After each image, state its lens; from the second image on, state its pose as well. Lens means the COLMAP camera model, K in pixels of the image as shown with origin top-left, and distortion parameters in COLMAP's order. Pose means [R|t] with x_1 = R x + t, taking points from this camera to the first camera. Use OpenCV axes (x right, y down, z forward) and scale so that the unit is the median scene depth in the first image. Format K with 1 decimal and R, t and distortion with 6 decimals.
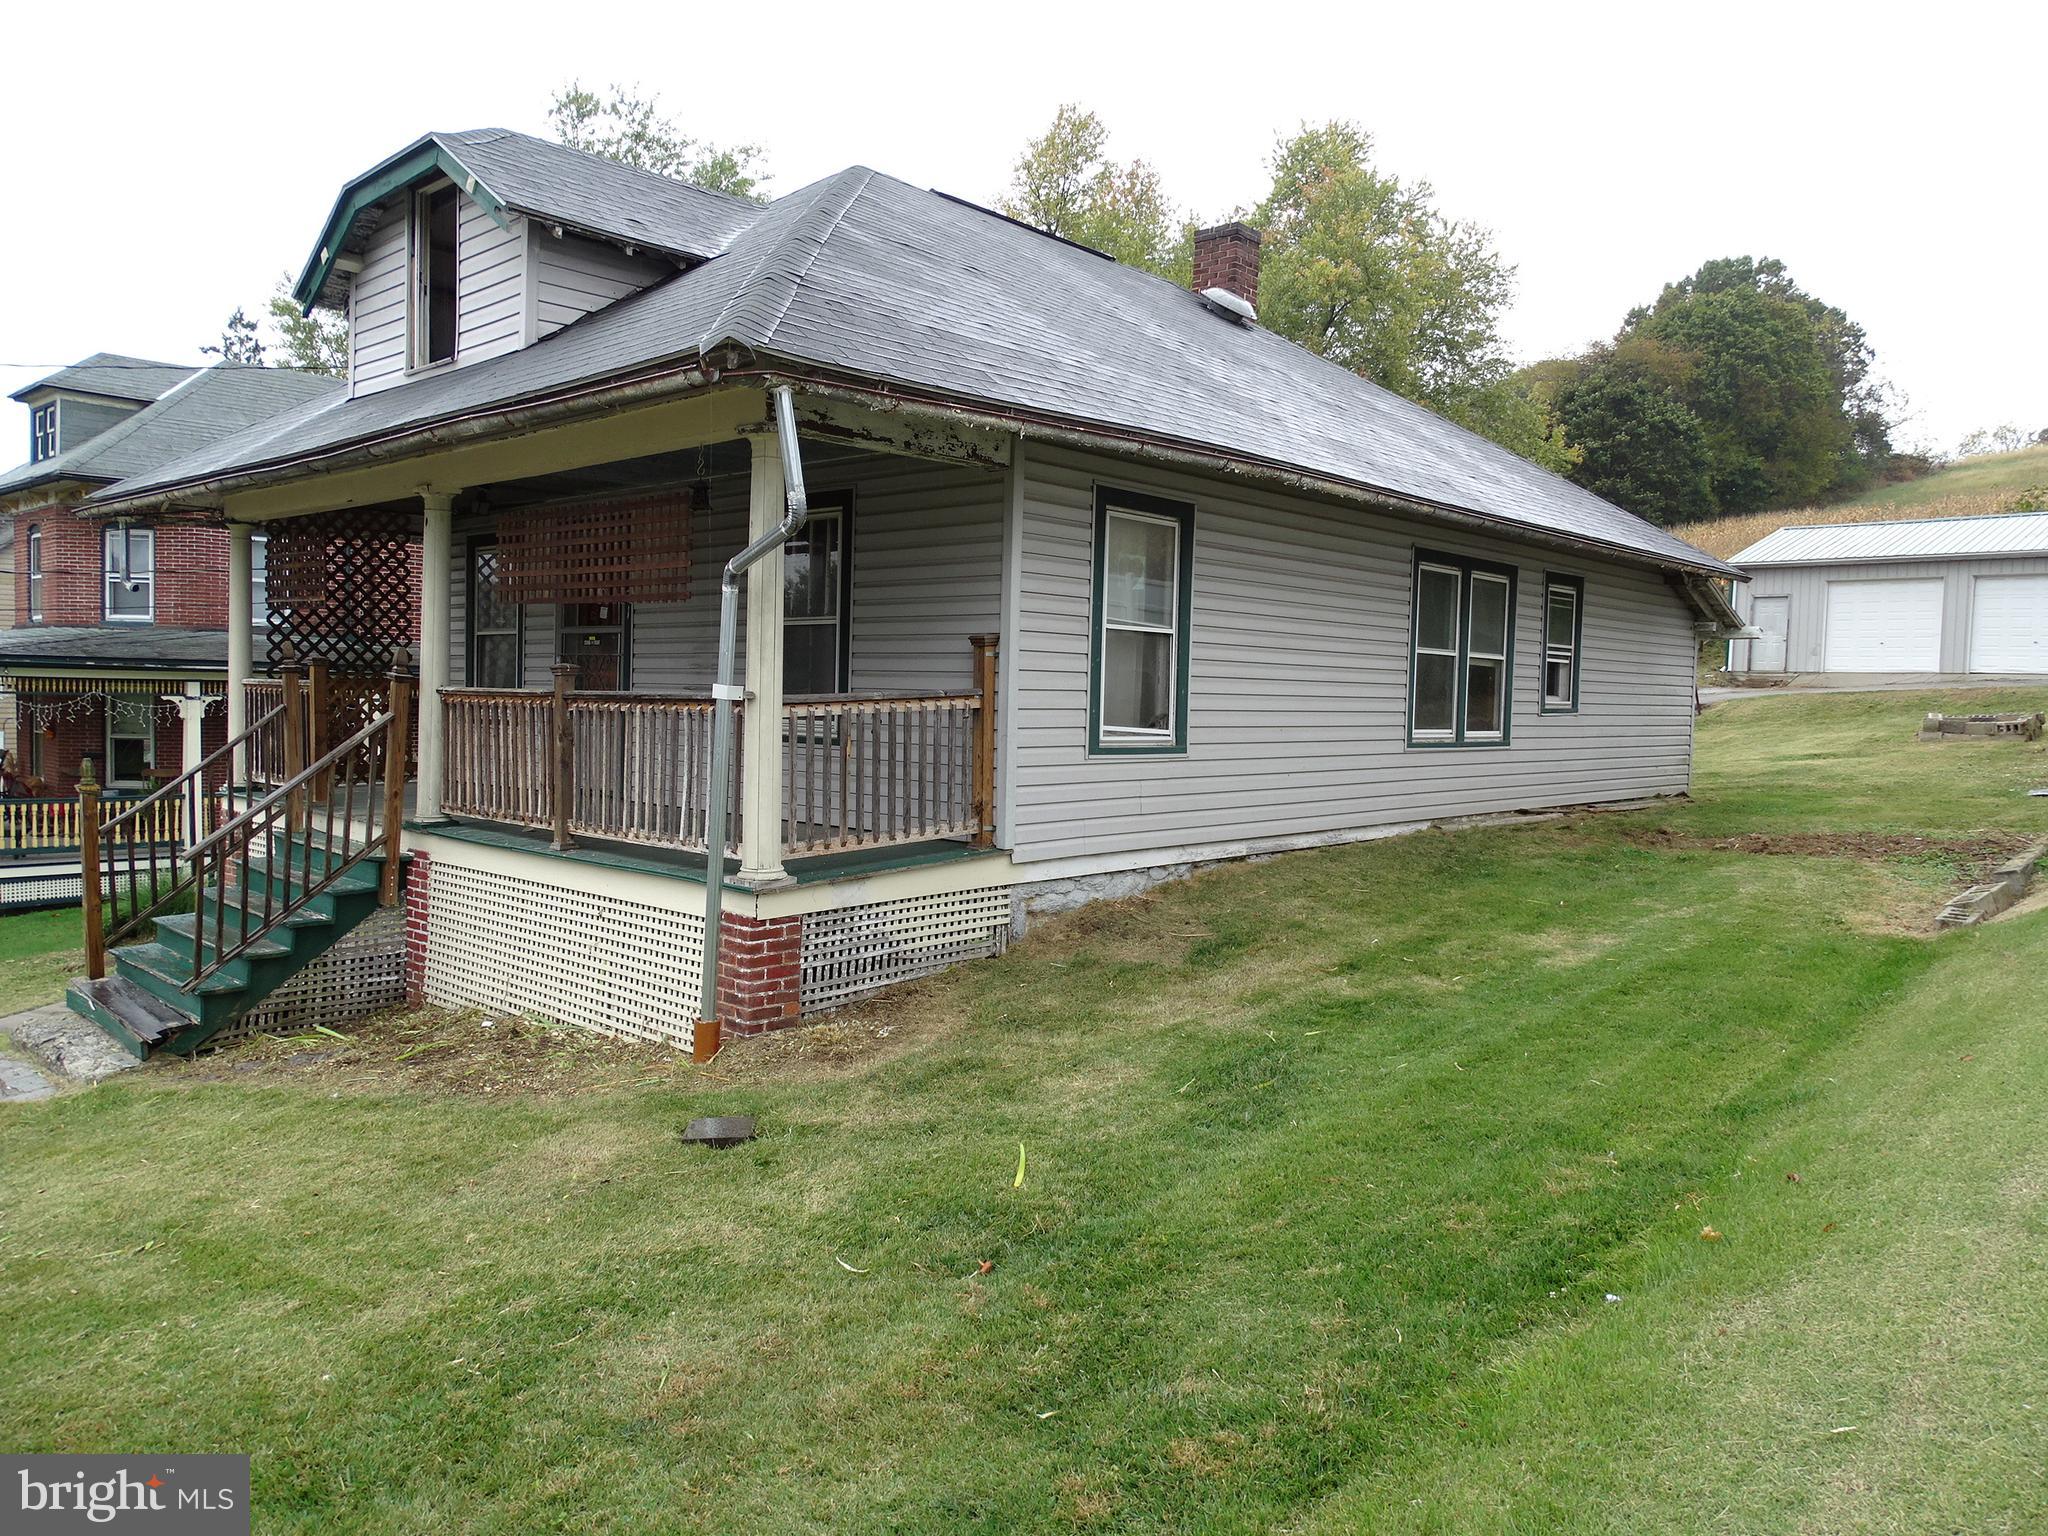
lens RADIAL K [[1447.2, 0, 1014.3], [0, 1447.2, 766.8], [0, 0, 1]] dist [-0.000856, -0.001978]
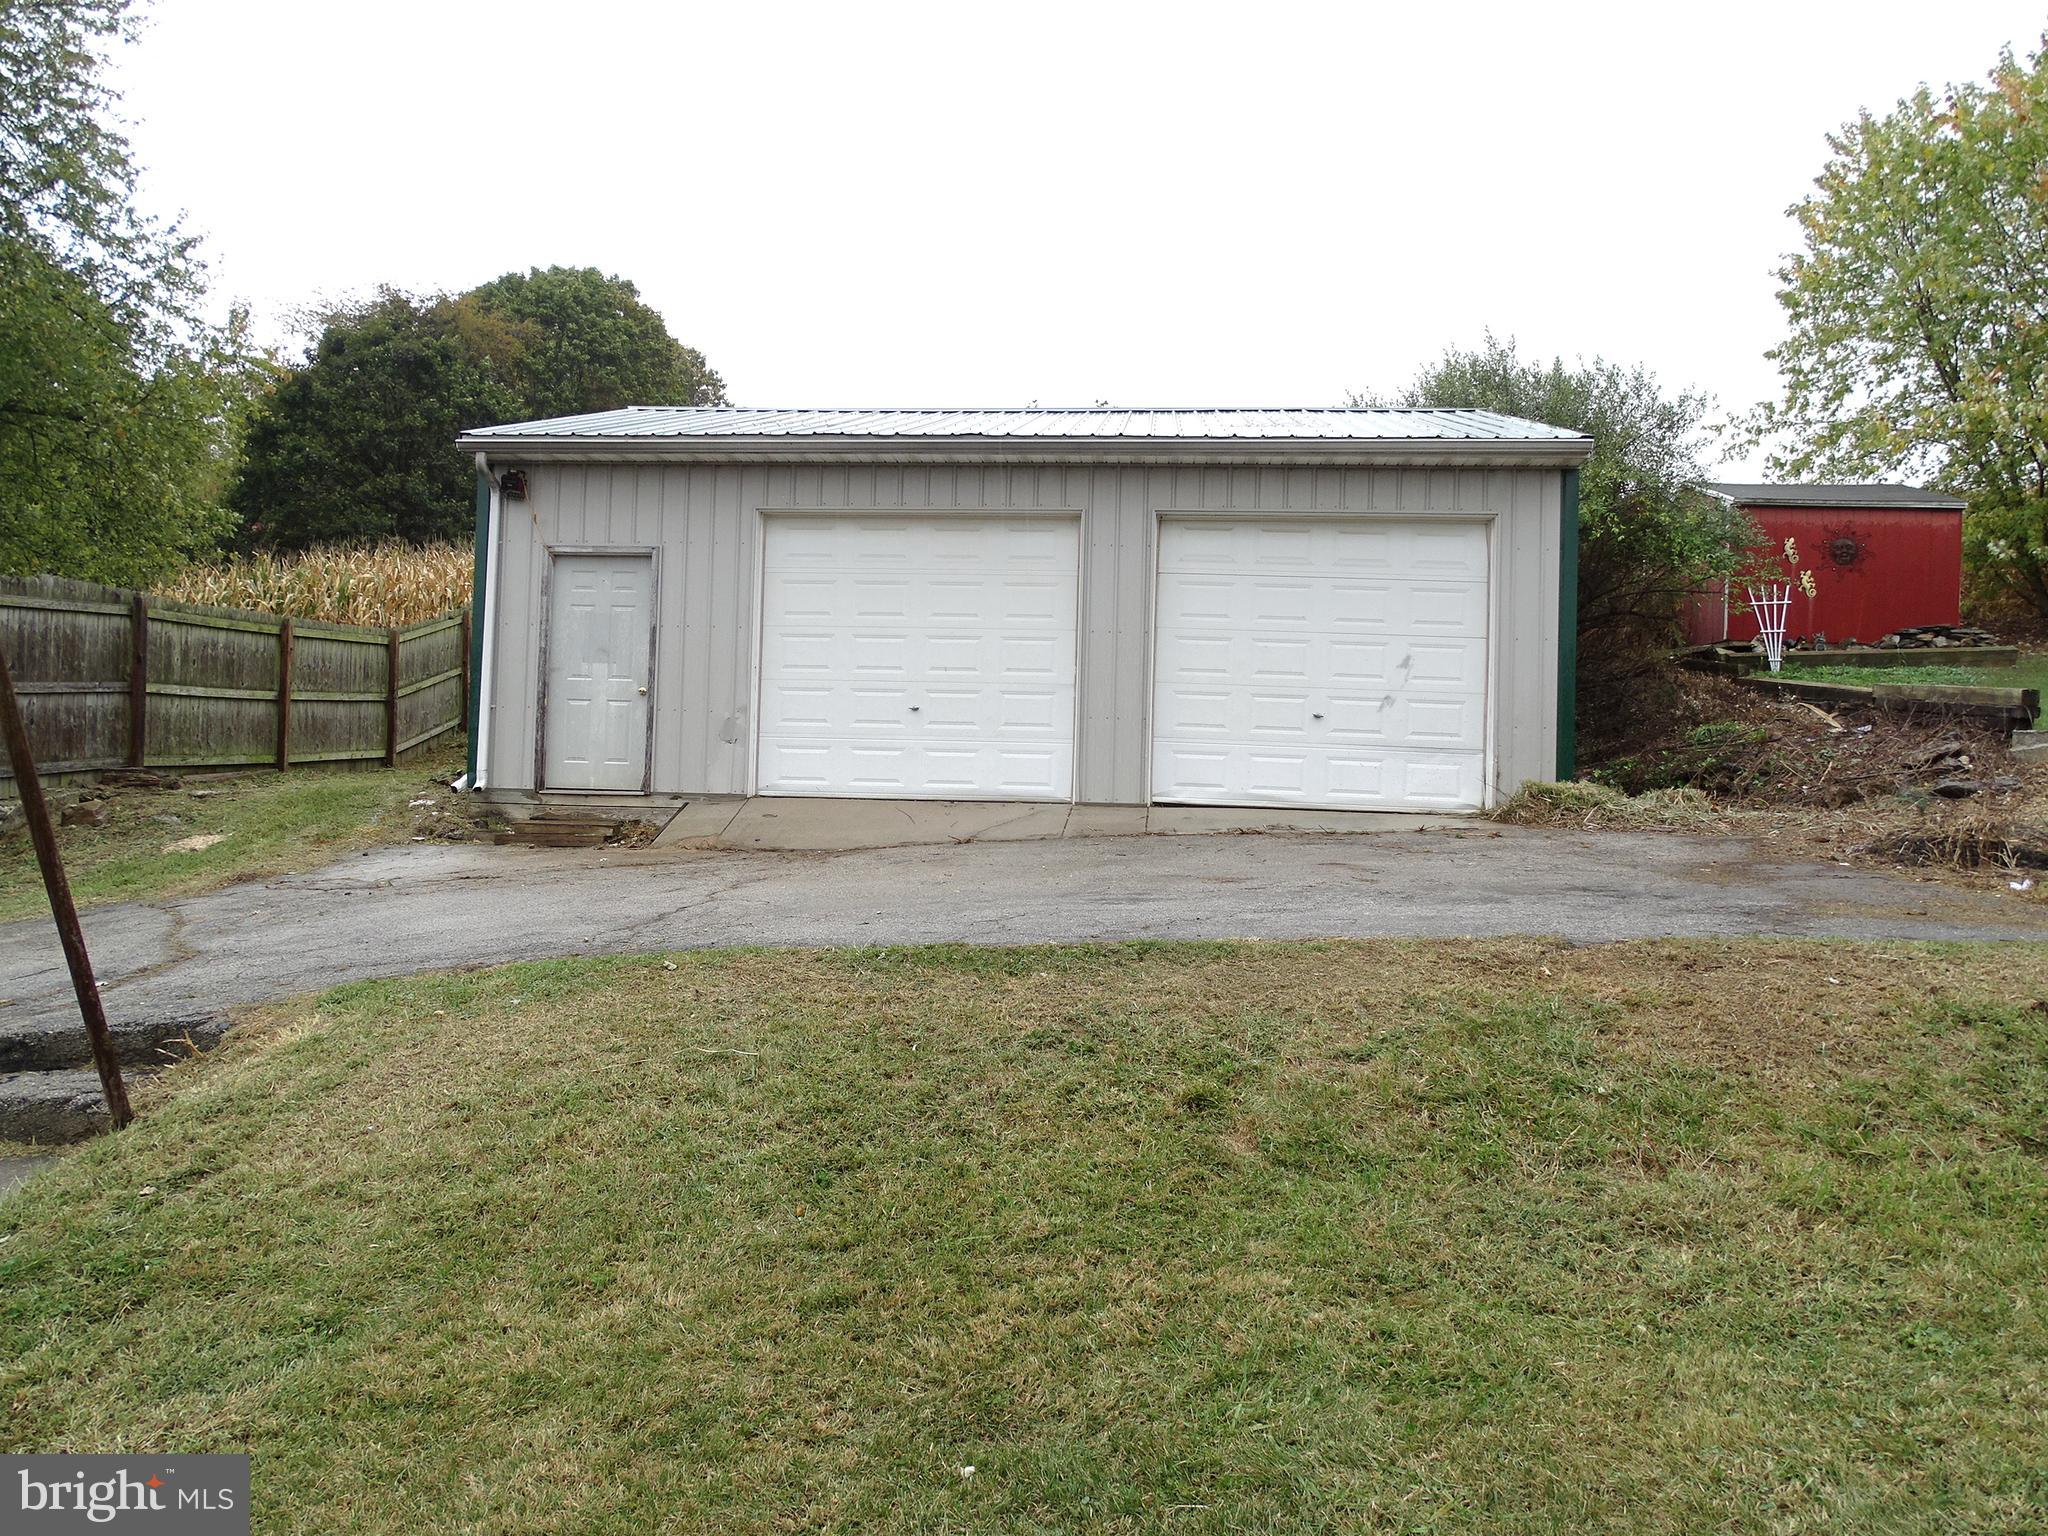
lens RADIAL K [[1447.2, 0, 1017.3], [0, 1447.2, 764.7], [0, 0, 1]] dist [-0.000856, -0.001978]
pose [[0.738786, 0.016495, 0.673739, 0.379123], [0.029306, 0.997969, -0.056569, -0.051477], [-0.673303, 0.061537, 0.736801, 0.710905]]
